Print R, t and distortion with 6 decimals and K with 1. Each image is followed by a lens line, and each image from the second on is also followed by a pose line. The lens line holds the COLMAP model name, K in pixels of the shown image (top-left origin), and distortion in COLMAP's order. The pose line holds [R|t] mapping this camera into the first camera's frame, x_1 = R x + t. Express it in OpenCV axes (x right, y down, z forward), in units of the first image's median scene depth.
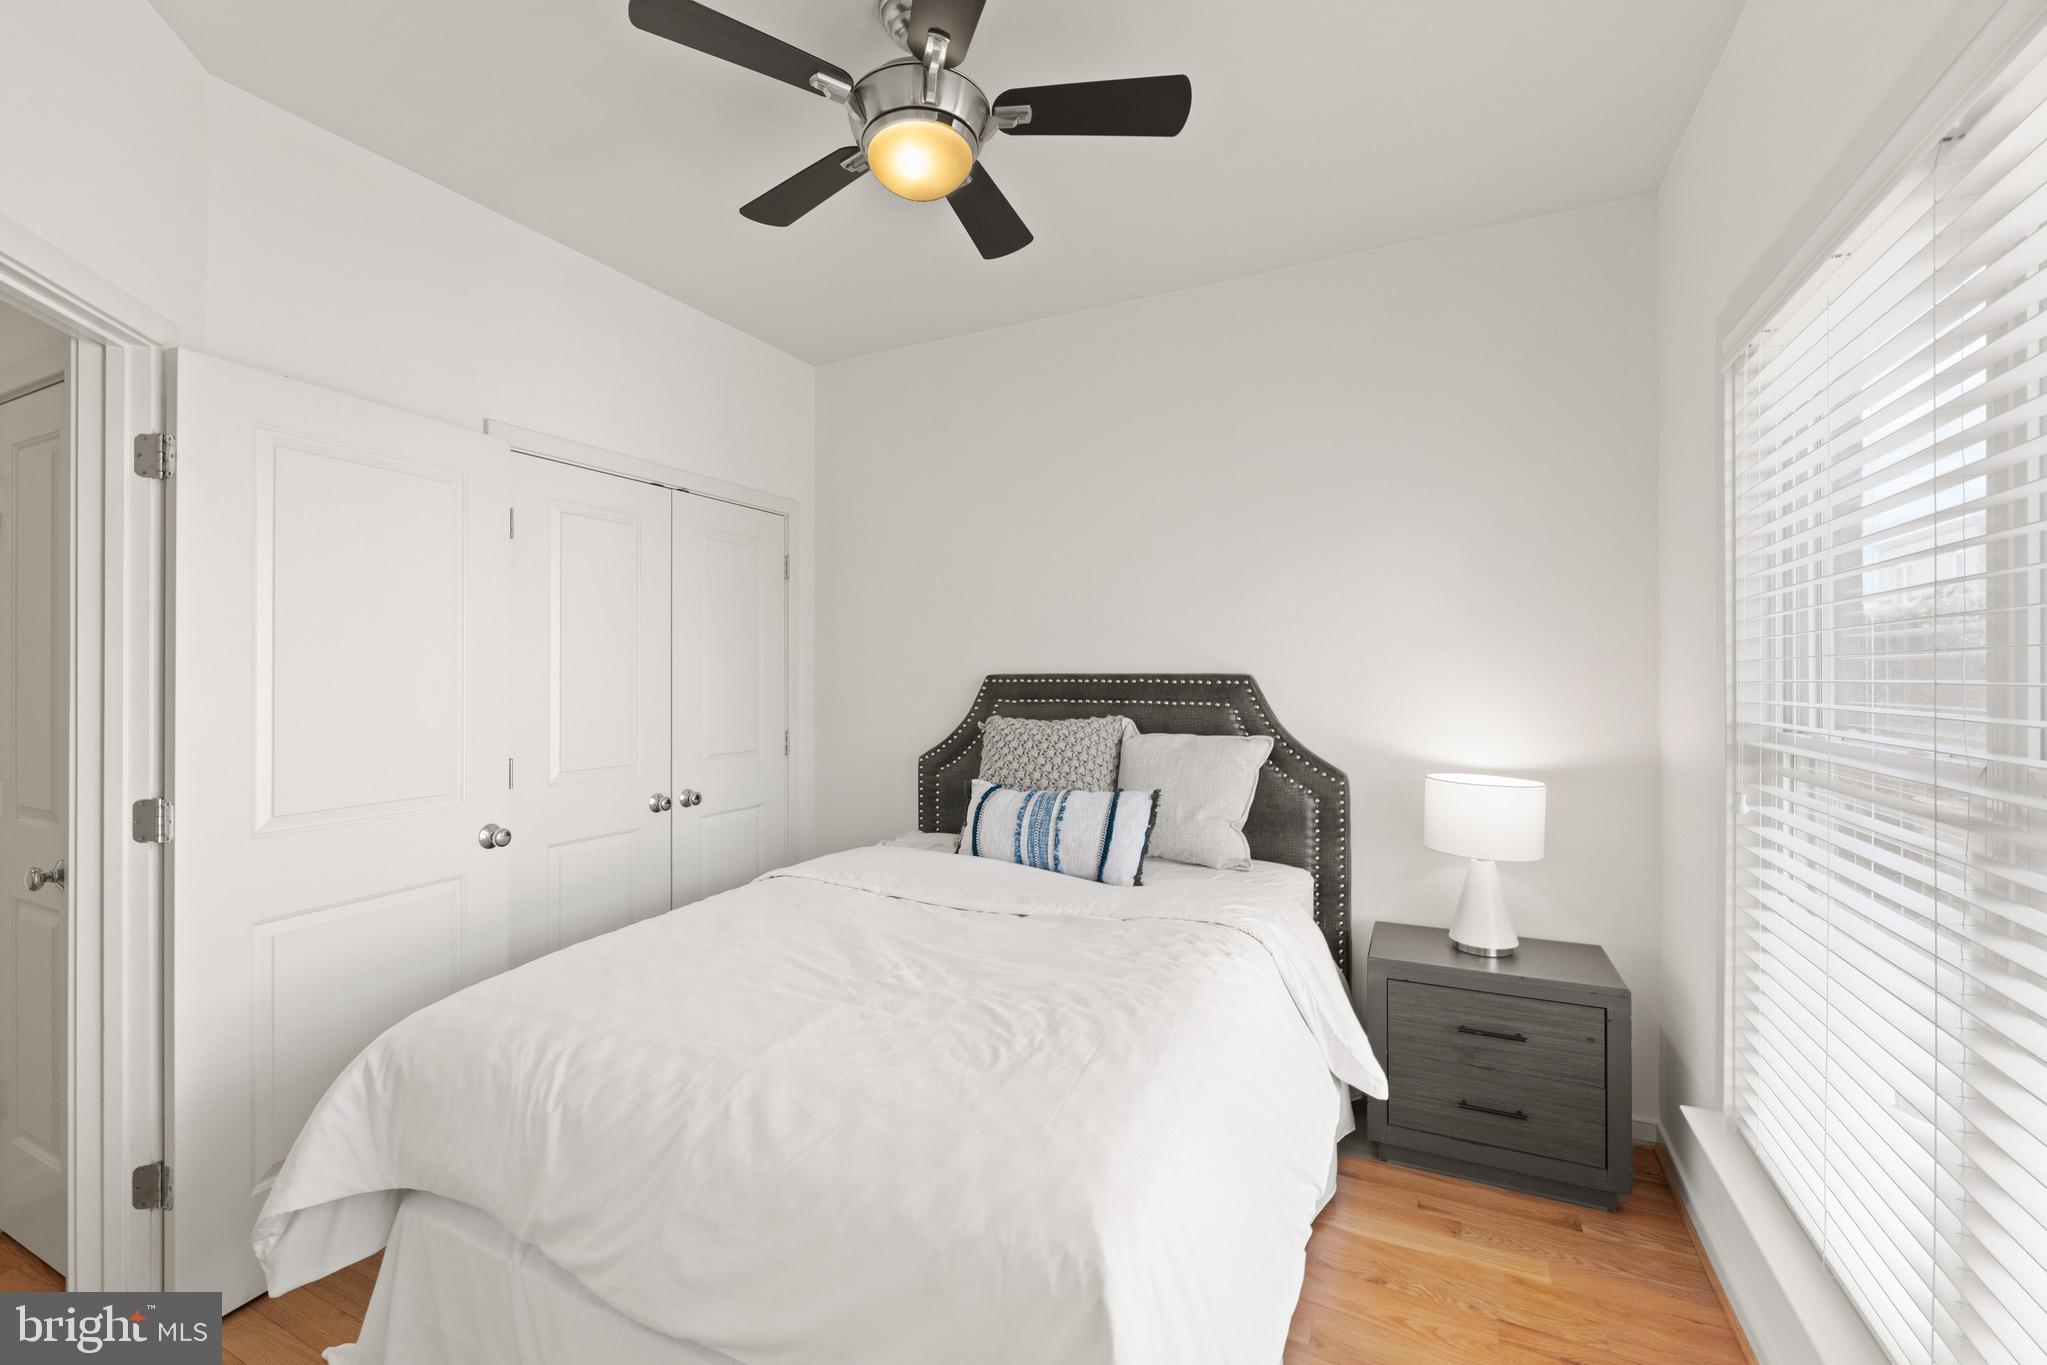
lens RADIAL K [[849.9, 0, 982.5], [0, 849.9, 688.8], [0, 0, 1]] dist [-0.001650, -0.000411]
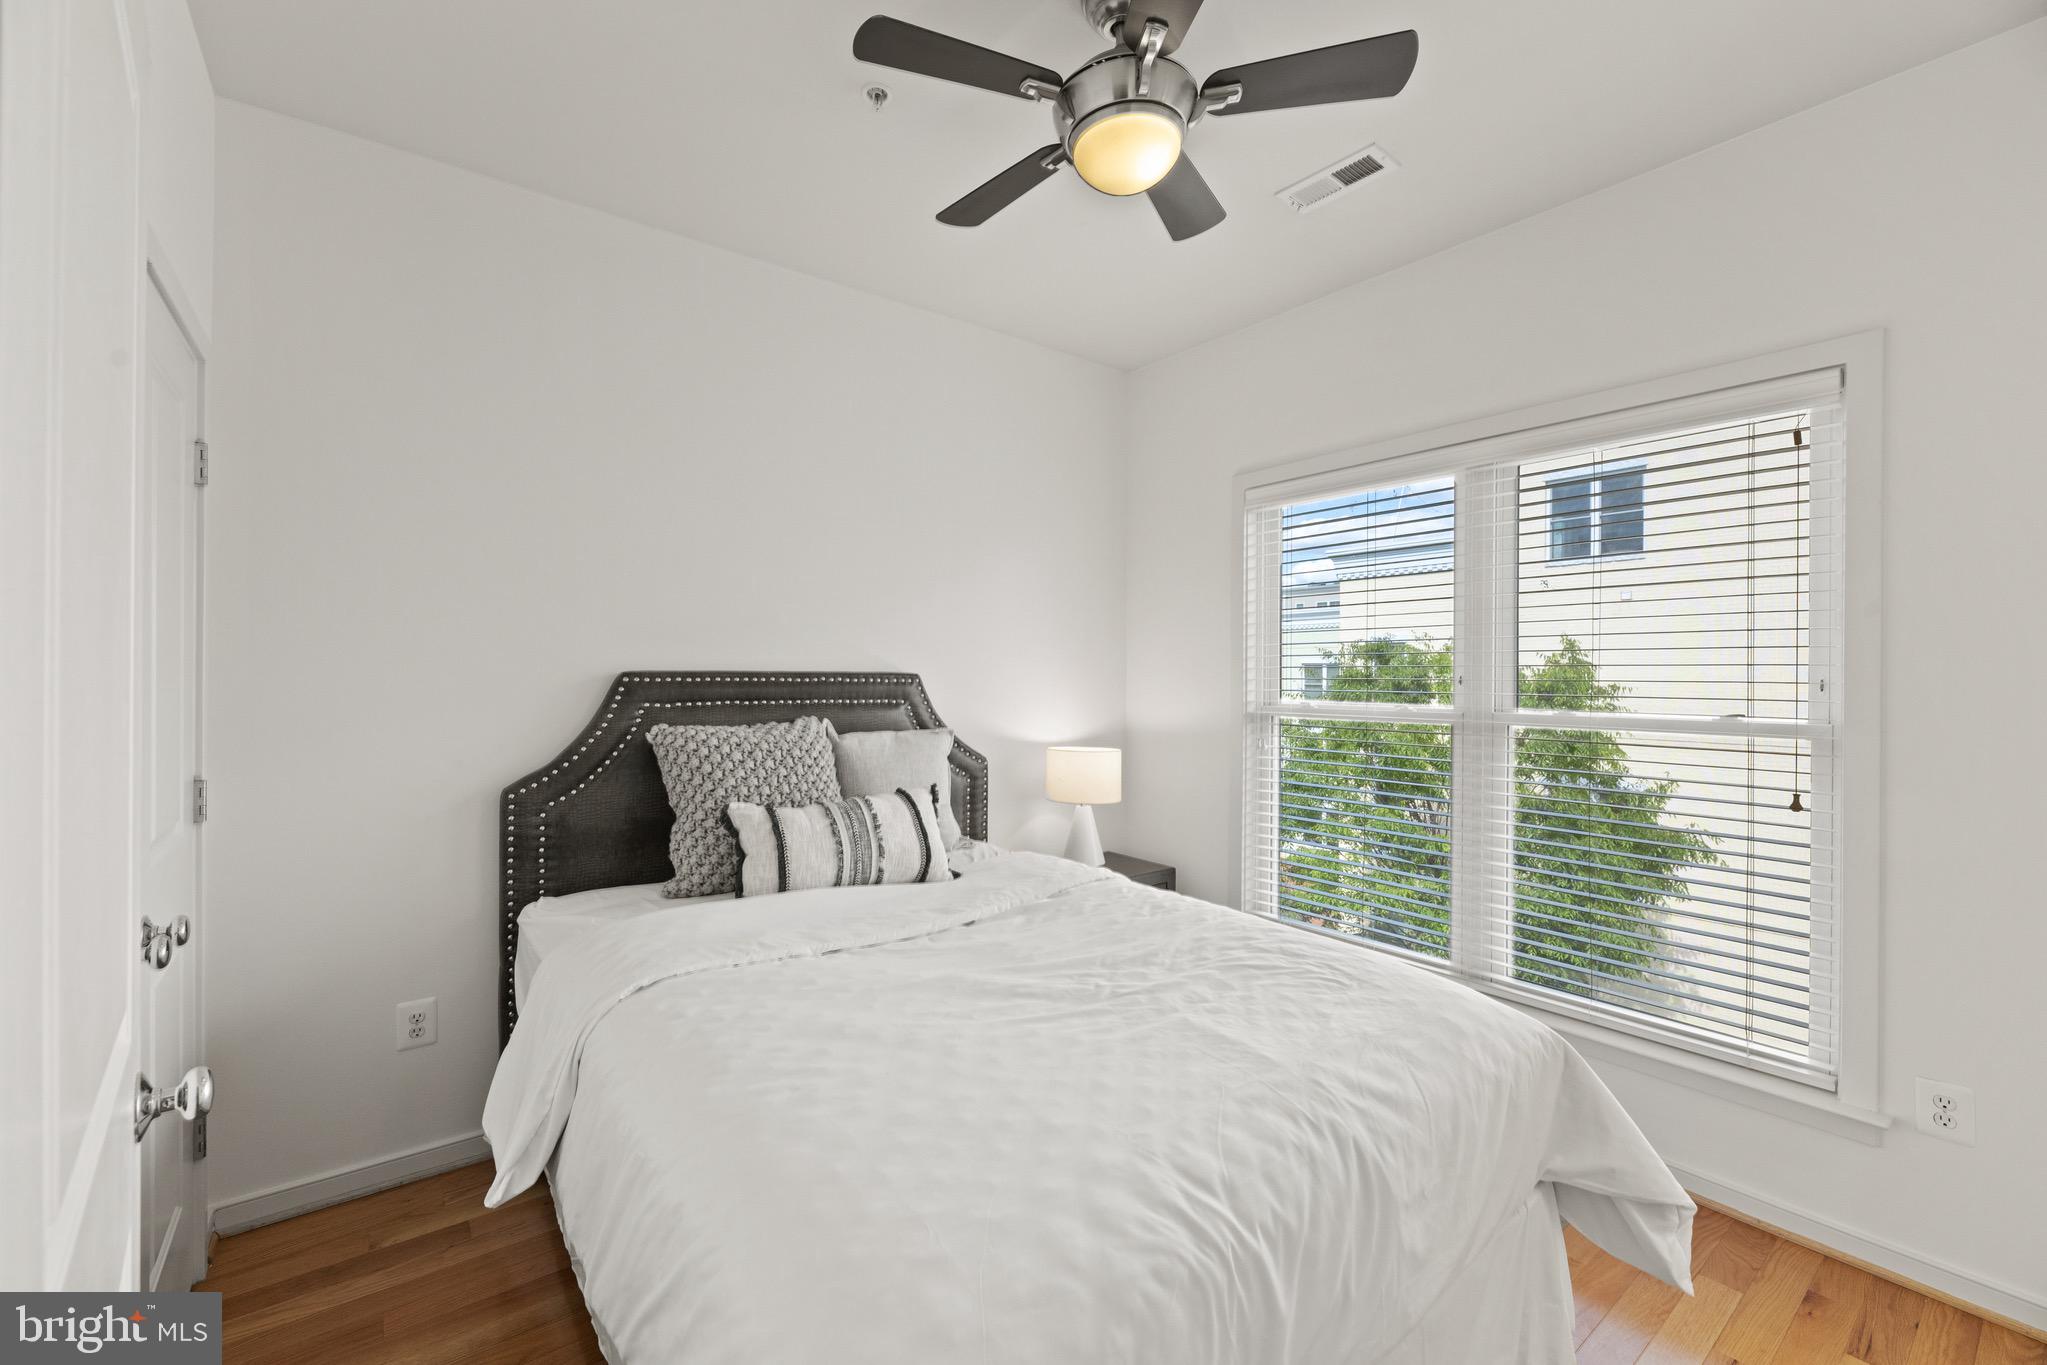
lens RADIAL K [[849.9, 0, 1015.2], [0, 849.9, 675.4], [0, 0, 1]] dist [-0.001650, -0.000411]
pose [[0.427735, 0.001654, 0.903903, -0.713534], [0.007218, 0.999960, -0.005246, -0.008791], [-0.903875, 0.008768, 0.427706, 0.475199]]
